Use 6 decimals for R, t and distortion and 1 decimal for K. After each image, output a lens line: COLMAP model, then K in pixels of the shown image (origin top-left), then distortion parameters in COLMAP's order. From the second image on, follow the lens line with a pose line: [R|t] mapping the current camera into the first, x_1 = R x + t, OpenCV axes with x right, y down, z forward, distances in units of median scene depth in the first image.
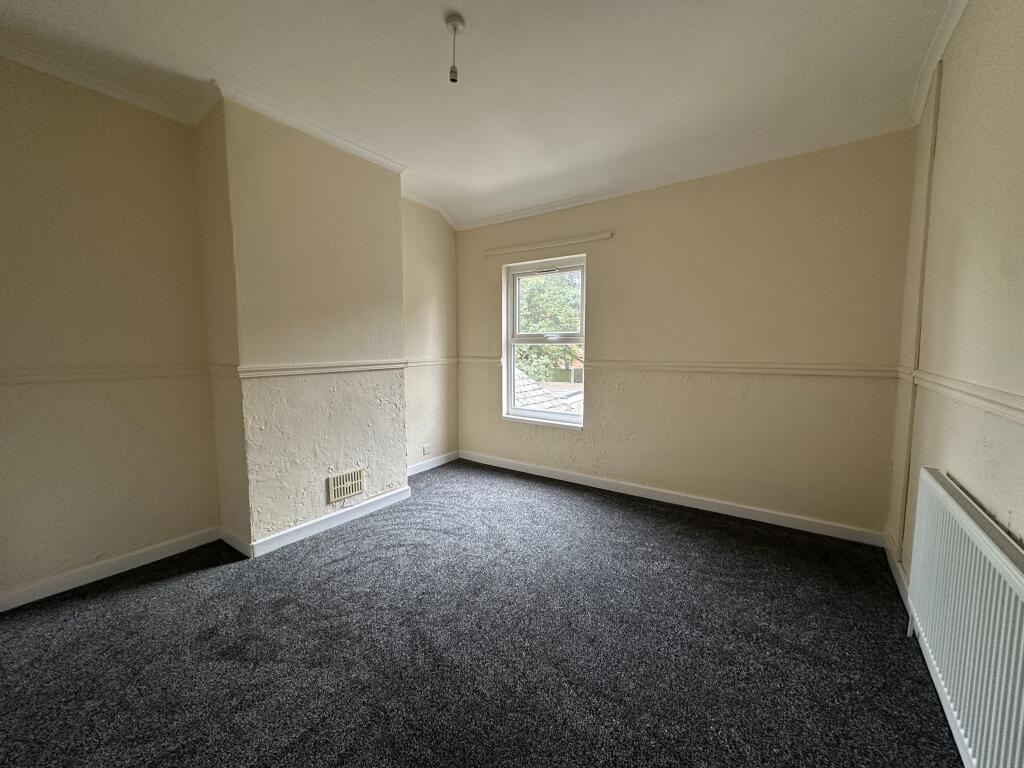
lens RADIAL K [[414.1, 0, 513.1], [0, 414.1, 383.6], [0, 0, 1]] dist [0.001984, 0.000202]
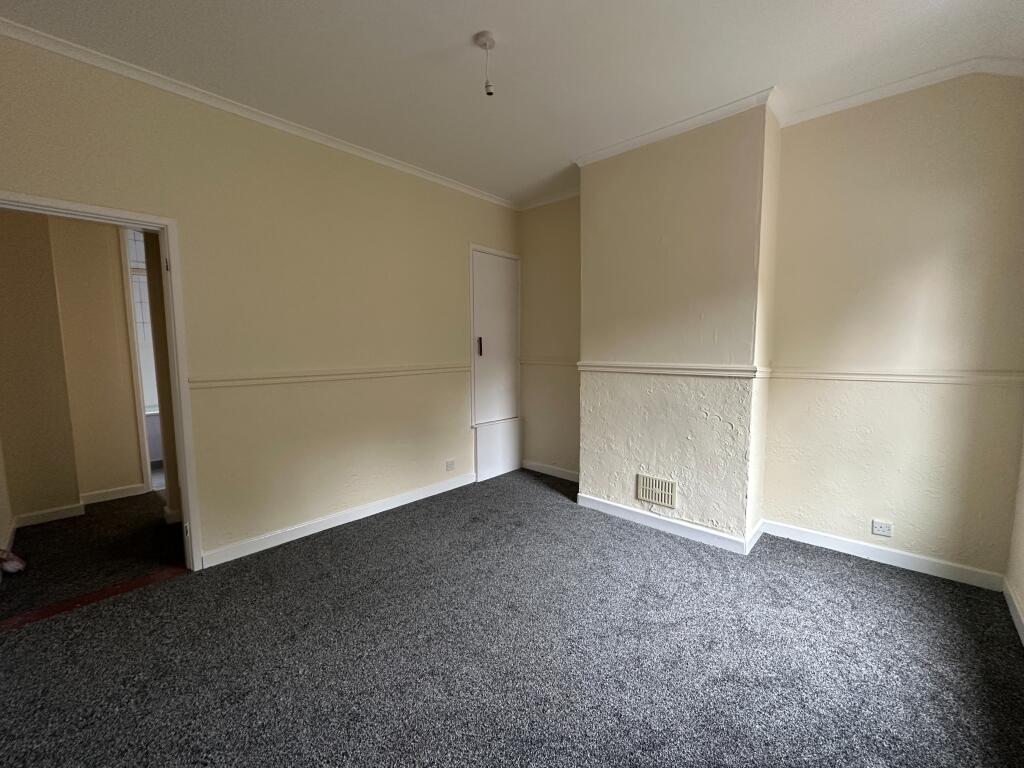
lens RADIAL K [[414.1, 0, 514.0], [0, 414.1, 383.6], [0, 0, 1]] dist [0.001984, 0.000202]
pose [[-0.139160, 0.096988, -0.985509, 0.593999], [-0.085657, 0.990283, 0.109553, -0.083642], [0.986558, 0.099661, -0.129501, 0.799905]]
